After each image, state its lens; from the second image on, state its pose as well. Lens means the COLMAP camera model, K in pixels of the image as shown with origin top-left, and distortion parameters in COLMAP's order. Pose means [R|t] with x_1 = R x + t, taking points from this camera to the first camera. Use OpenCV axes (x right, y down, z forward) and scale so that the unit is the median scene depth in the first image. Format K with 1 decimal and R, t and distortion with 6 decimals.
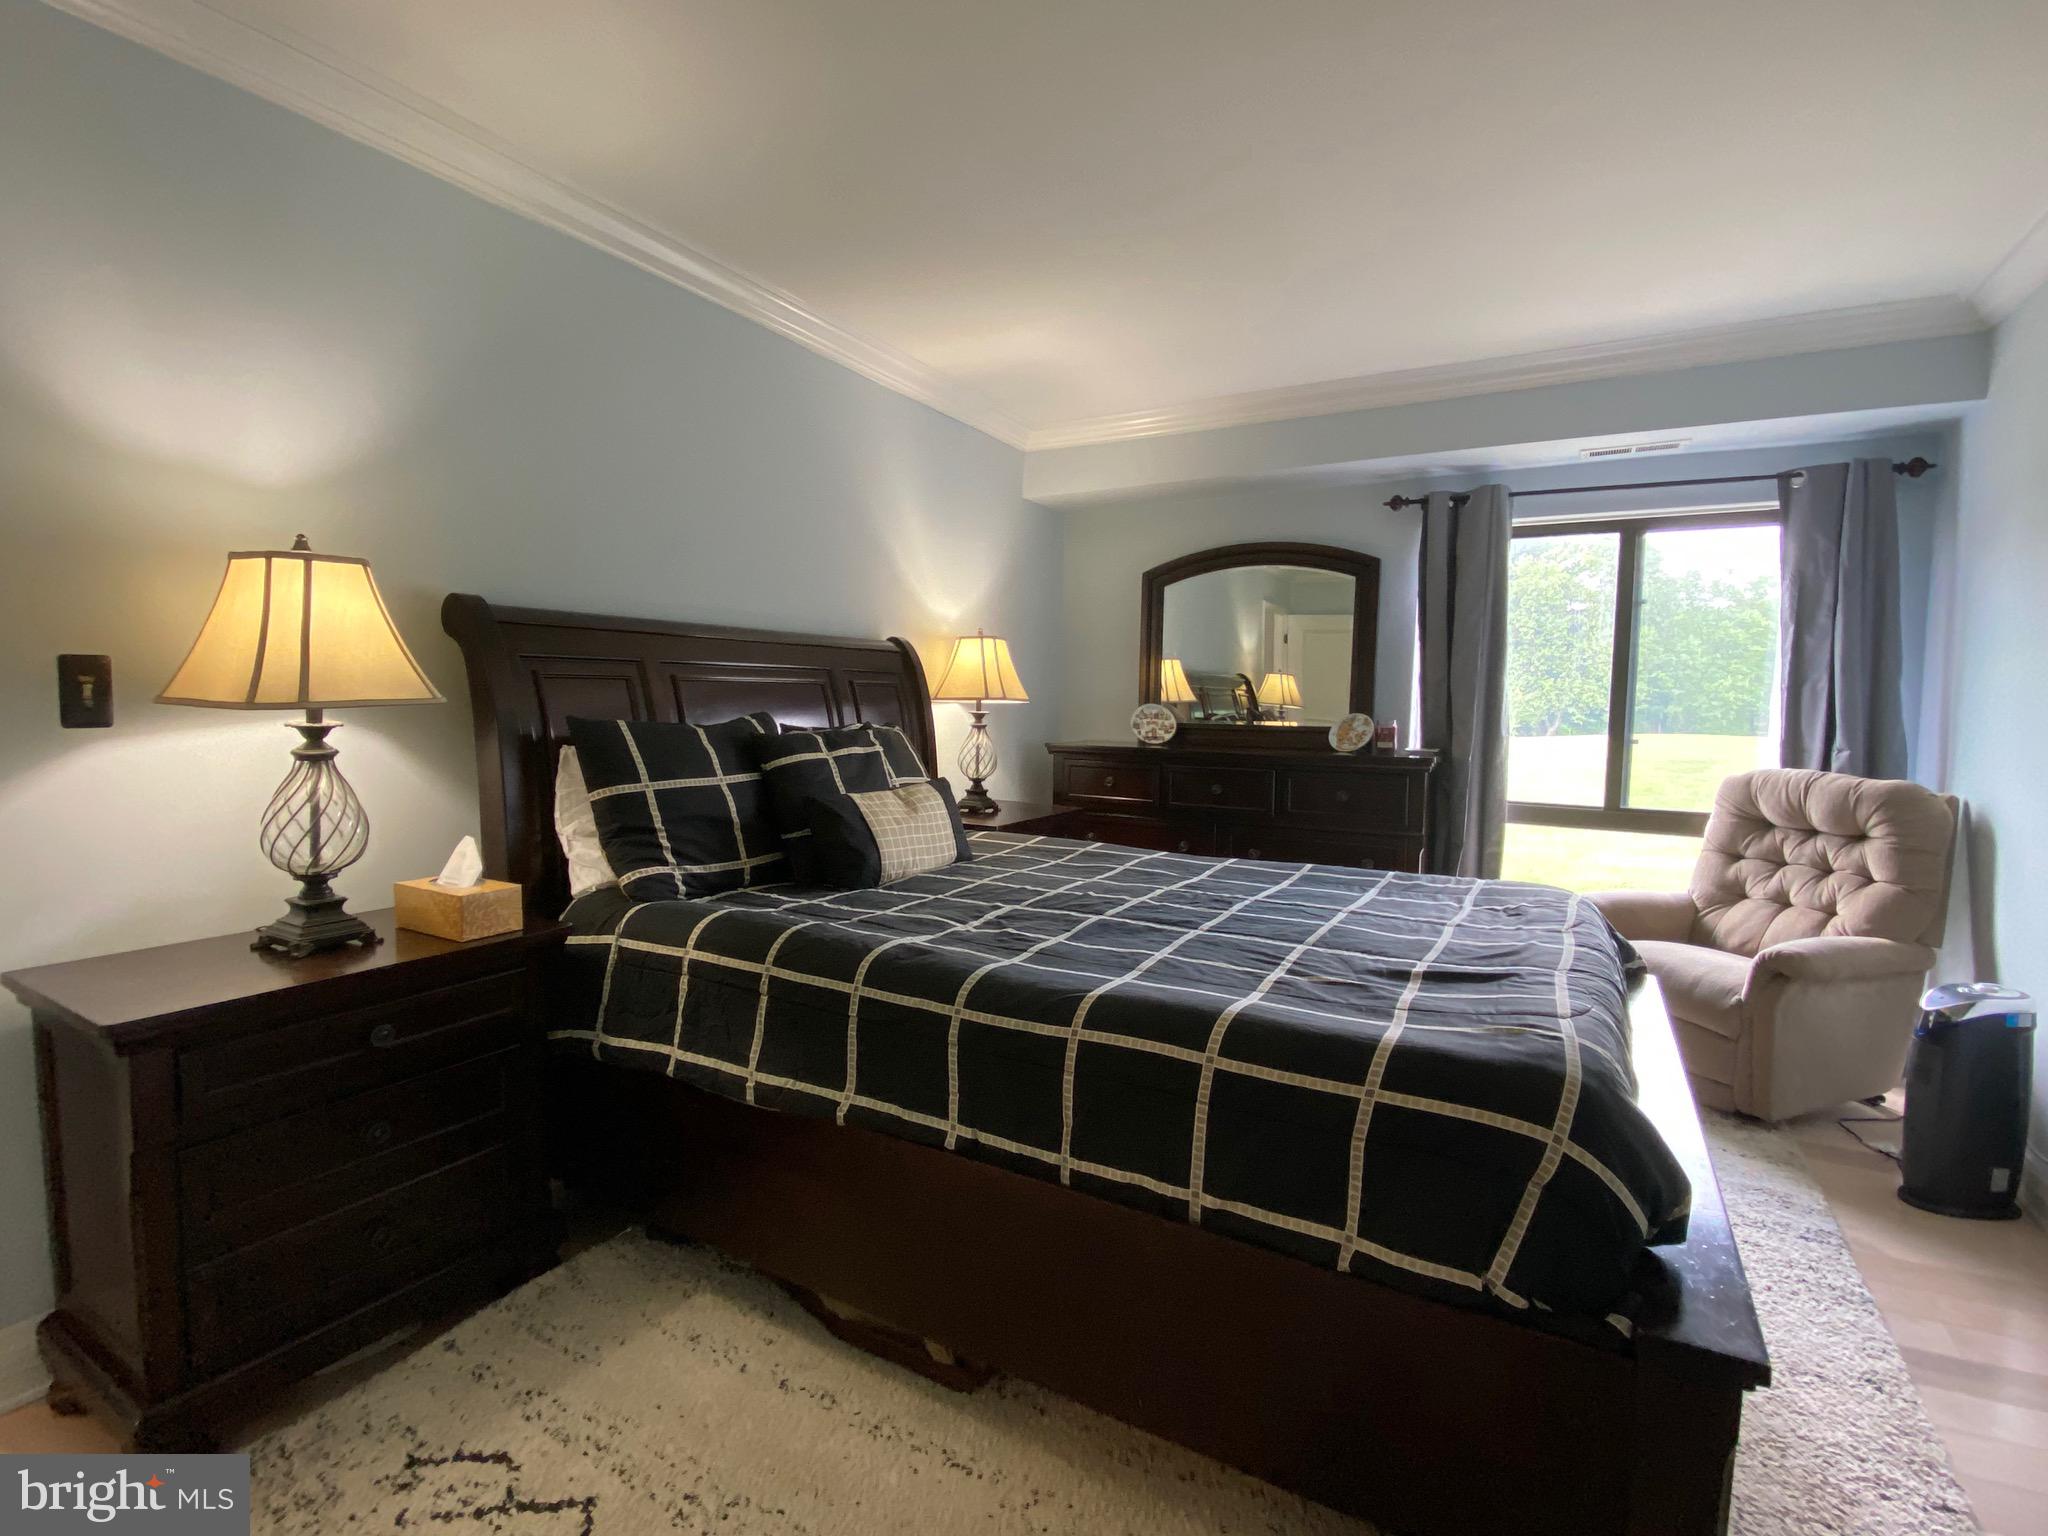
lens RADIAL K [[947.2, 0, 1018.3], [0, 947.2, 770.1], [0, 0, 1]] dist [0.000447, -0.014911]
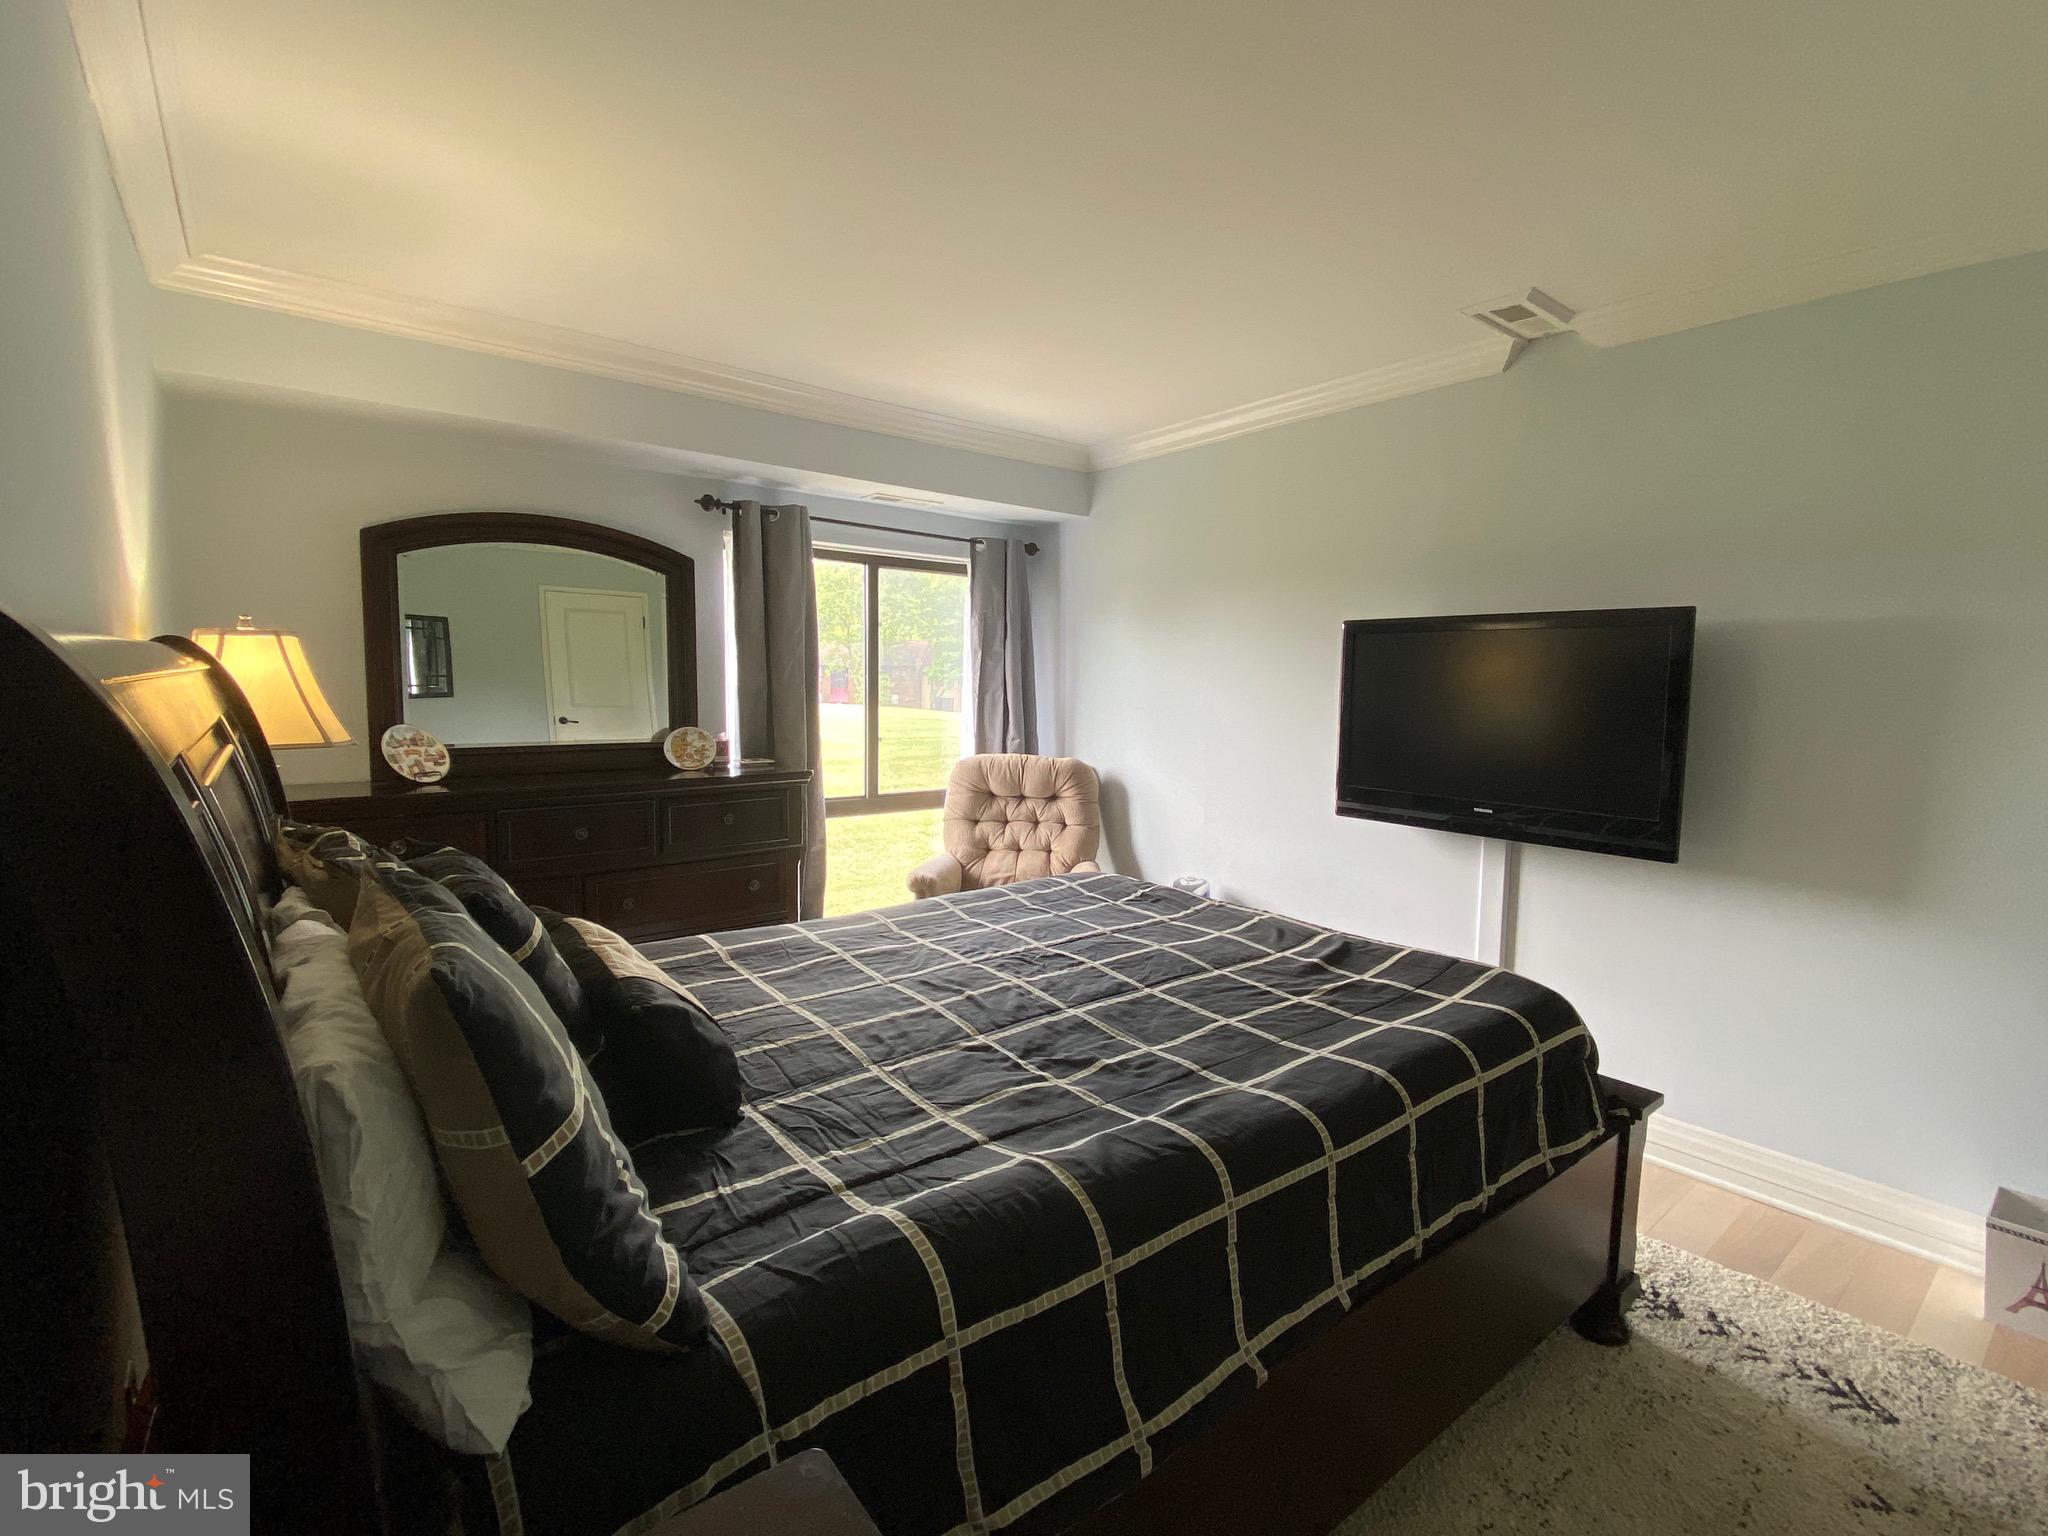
lens RADIAL K [[922.8, 0, 1023.4], [0, 922.8, 765.0], [0, 0, 1]] dist [0.026439, 0.000088]
pose [[0.368723, -0.095812, 0.924588, -0.443206], [0.060310, 0.995044, 0.079061, -0.091803], [-0.927581, 0.026610, 0.372674, 0.445860]]
